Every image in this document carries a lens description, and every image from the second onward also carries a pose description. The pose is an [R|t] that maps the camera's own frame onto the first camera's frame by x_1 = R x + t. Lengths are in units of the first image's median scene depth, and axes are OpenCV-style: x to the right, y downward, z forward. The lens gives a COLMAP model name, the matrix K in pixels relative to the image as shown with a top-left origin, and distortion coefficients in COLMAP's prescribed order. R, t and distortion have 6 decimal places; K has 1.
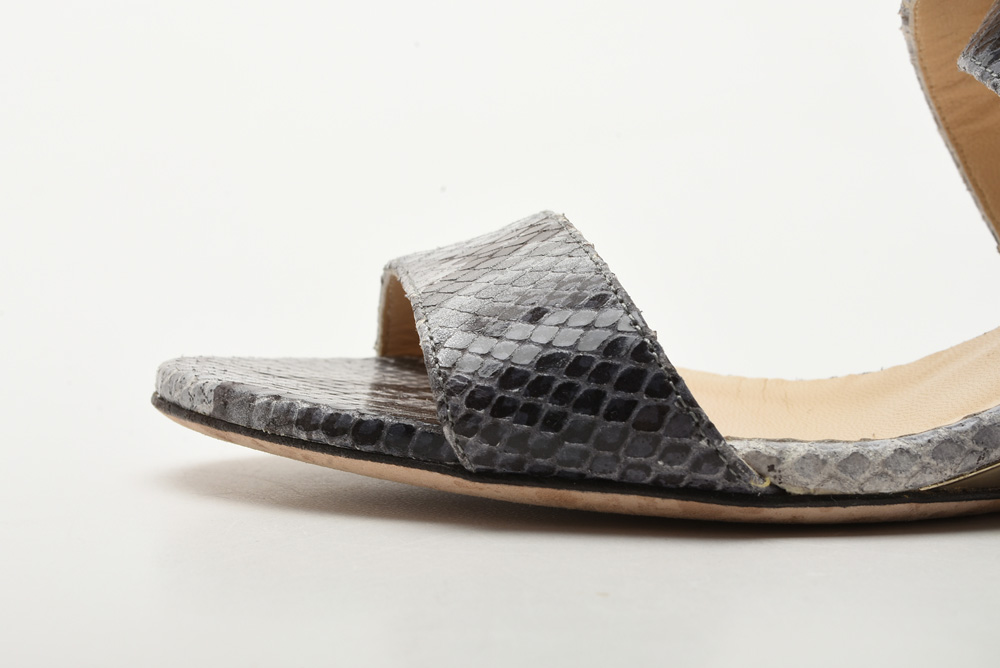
lens RADIAL K [[2295.4, 0, 499.6], [0, 2295.4, 333.2], [0, 0, 1]] dist [0.003553, 0.000000]
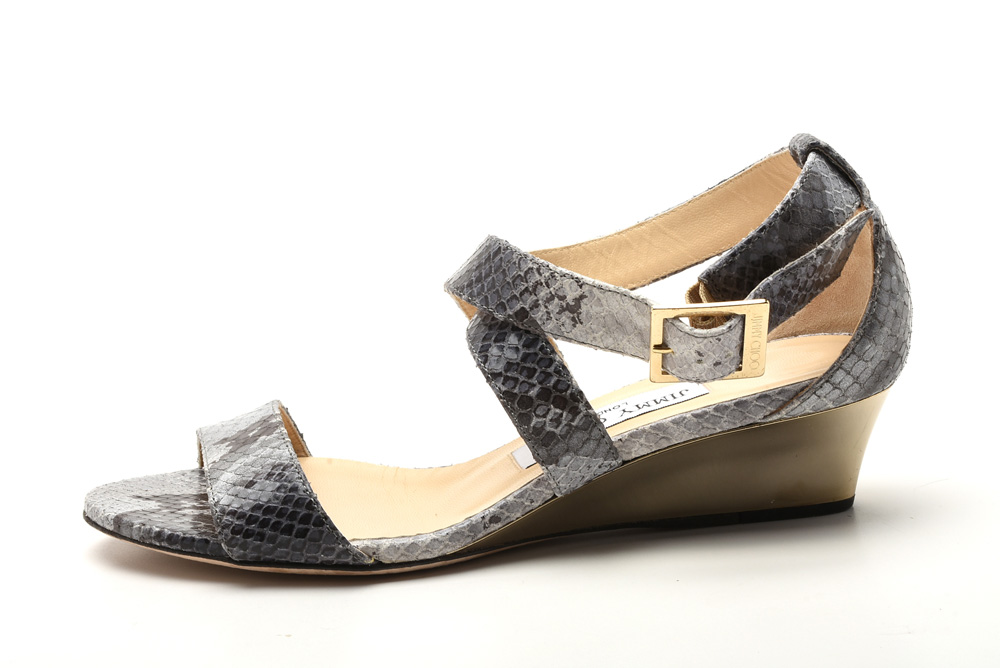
lens RADIAL K [[1938.0, 0, 500.7], [0, 1938.0, 334.6], [0, 0, 1]] dist [-0.003324, 0.000000]
pose [[0.995916, -0.072162, 0.054256, 0.151281], [0.065513, 0.991124, 0.115679, -0.345259], [-0.062123, -0.111652, 0.991804, -0.787844]]
